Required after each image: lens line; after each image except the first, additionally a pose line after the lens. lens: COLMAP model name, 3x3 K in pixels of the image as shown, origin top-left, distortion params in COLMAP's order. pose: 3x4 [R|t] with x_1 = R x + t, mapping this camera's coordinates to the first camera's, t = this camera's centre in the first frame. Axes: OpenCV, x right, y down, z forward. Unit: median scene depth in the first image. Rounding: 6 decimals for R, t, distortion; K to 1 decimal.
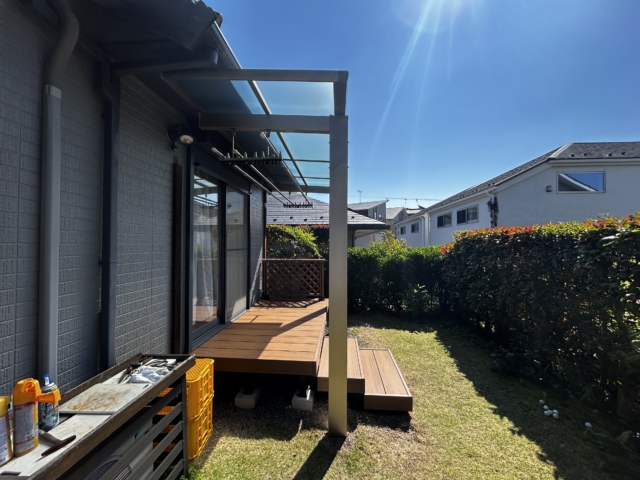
lens RADIAL K [[259.0, 0, 317.5], [0, 259.0, 234.4], [0, 0, 1]] dist [-0.001038, 0.000185]
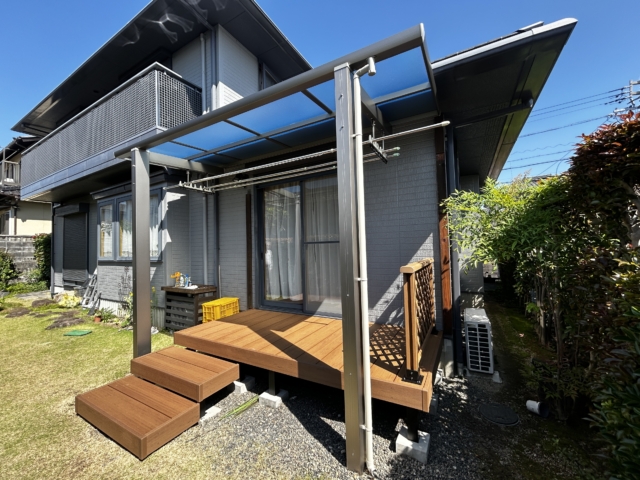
lens RADIAL K [[259.0, 0, 317.5], [0, 259.0, 234.4], [0, 0, 1]] dist [-0.001038, 0.000185]
pose [[-0.426799, -0.040227, -0.903451, 0.530352], [0.058342, 0.995704, -0.071895, 0.096141], [0.902462, -0.083394, -0.422619, 1.373316]]
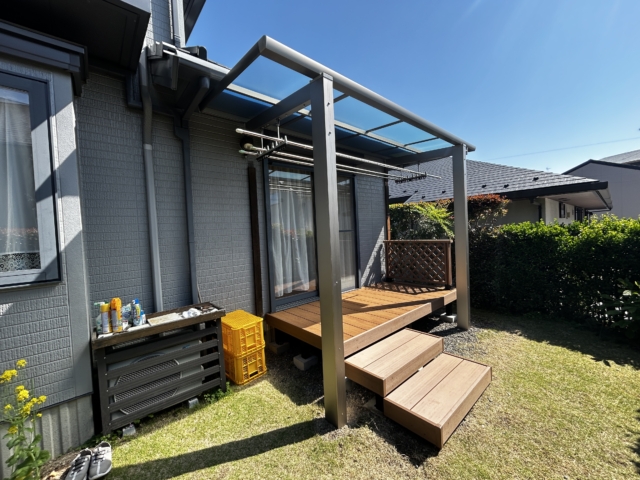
lens RADIAL K [[259.0, 0, 317.5], [0, 259.0, 234.4], [0, 0, 1]] dist [-0.001038, 0.000185]
pose [[0.715878, -0.026187, -0.697734, 0.388951], [0.072529, 0.996679, 0.037008, 0.026090], [0.694448, -0.077099, 0.715400, 0.180642]]
